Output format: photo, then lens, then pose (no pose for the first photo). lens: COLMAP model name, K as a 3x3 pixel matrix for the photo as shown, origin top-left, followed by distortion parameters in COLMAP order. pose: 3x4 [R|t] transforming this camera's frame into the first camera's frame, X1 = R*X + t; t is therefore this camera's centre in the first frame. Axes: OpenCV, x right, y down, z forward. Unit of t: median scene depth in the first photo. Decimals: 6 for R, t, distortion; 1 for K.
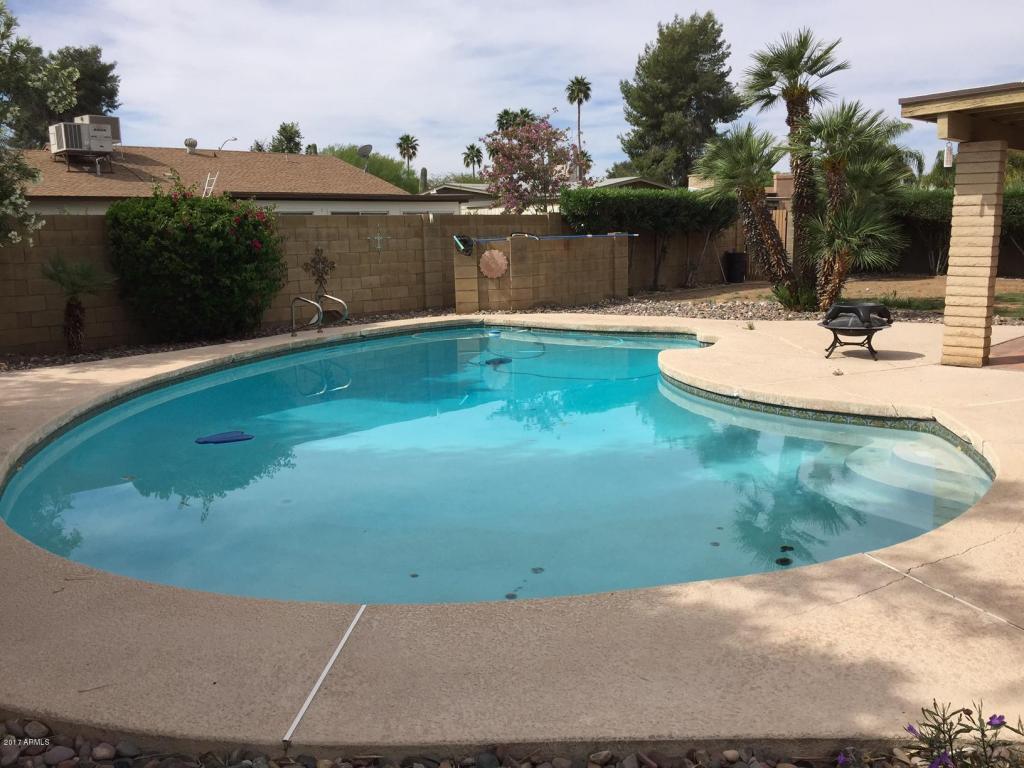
lens RADIAL K [[866.1, 0, 509.6], [0, 866.1, 382.6], [0, 0, 1]] dist [0.064499, -0.097740]
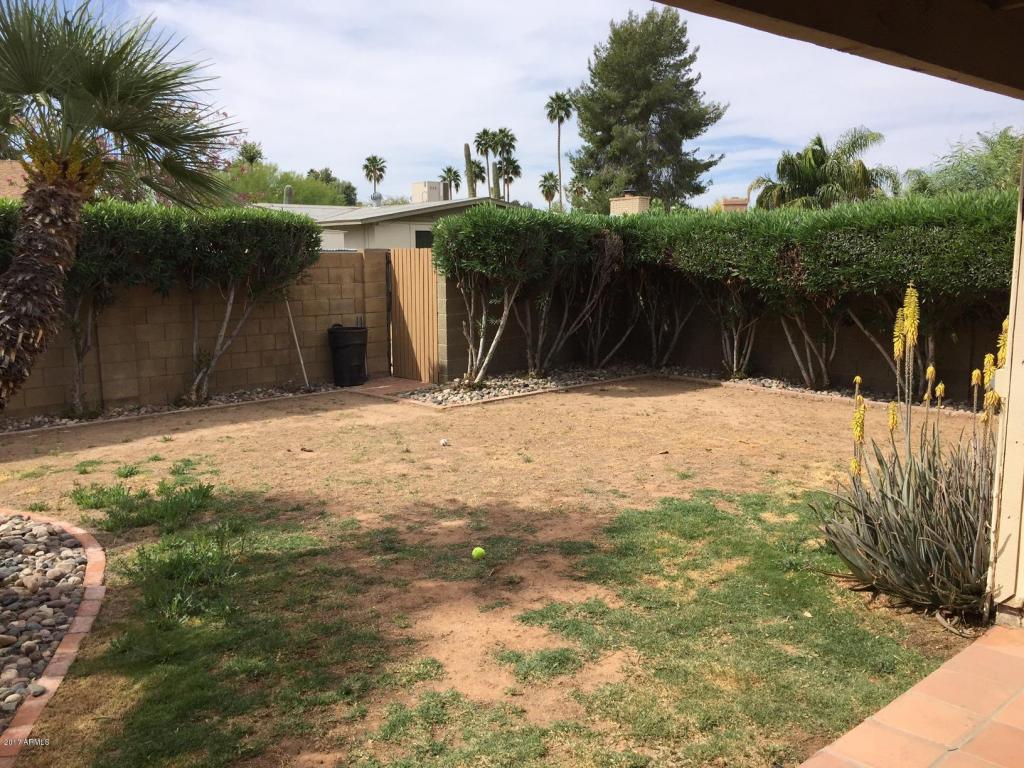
lens RADIAL K [[866.1, 0, 509.6], [0, 866.1, 382.6], [0, 0, 1]] dist [0.064499, -0.097740]
pose [[0.998271, 0.019031, -0.055613, 0.122030], [-0.020752, 0.999318, -0.030540, -0.032557], [0.054994, 0.031641, 0.997985, 0.155982]]
